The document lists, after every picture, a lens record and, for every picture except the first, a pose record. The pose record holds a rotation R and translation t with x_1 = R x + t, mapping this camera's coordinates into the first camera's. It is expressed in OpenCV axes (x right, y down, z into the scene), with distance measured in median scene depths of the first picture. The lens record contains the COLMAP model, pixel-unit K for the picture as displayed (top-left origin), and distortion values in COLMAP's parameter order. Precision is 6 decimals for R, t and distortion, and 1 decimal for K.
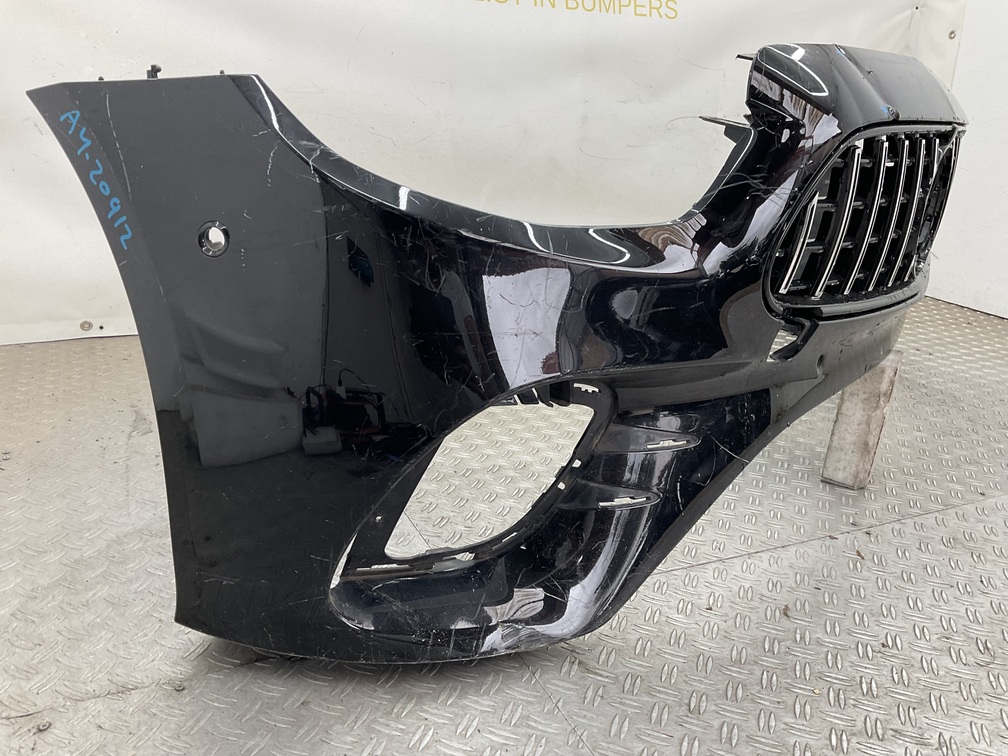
lens RADIAL K [[844.8, 0, 504.8], [0, 844.8, 374.2], [0, 0, 1]] dist [0.064543, -0.139112]
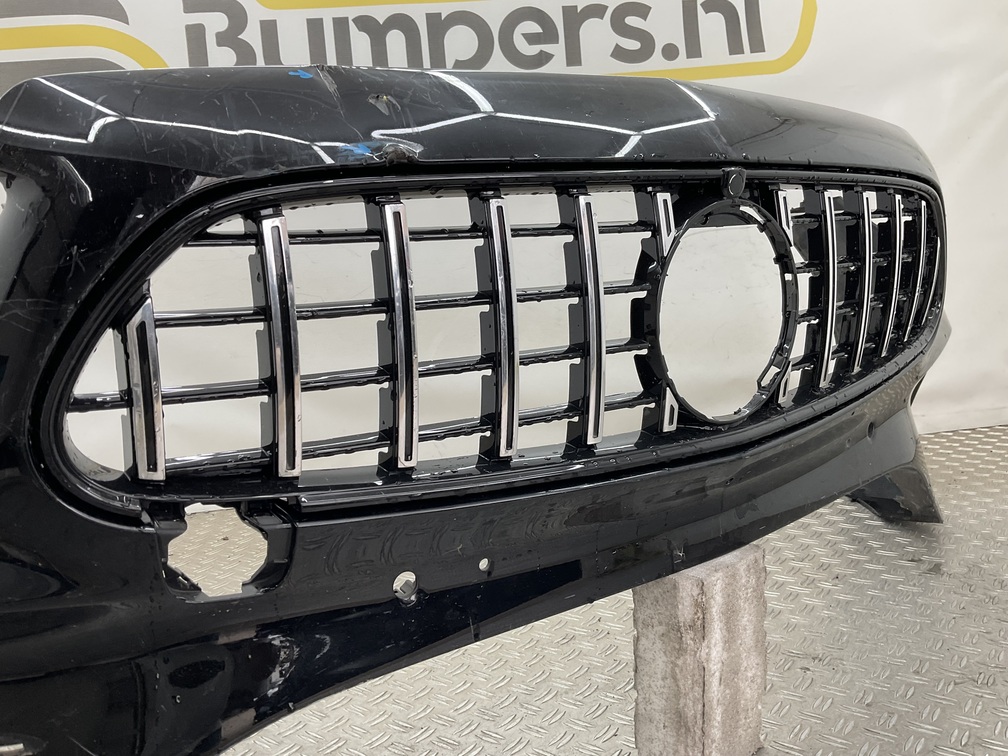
lens RADIAL K [[844.8, 0, 501.2], [0, 844.8, 374.2], [0, 0, 1]] dist [0.064543, -0.139112]
pose [[0.940223, -0.083186, -0.330245, 0.687259], [0.019978, 0.981512, -0.190357, -0.048360], [0.339974, 0.172380, 0.924501, 0.510917]]
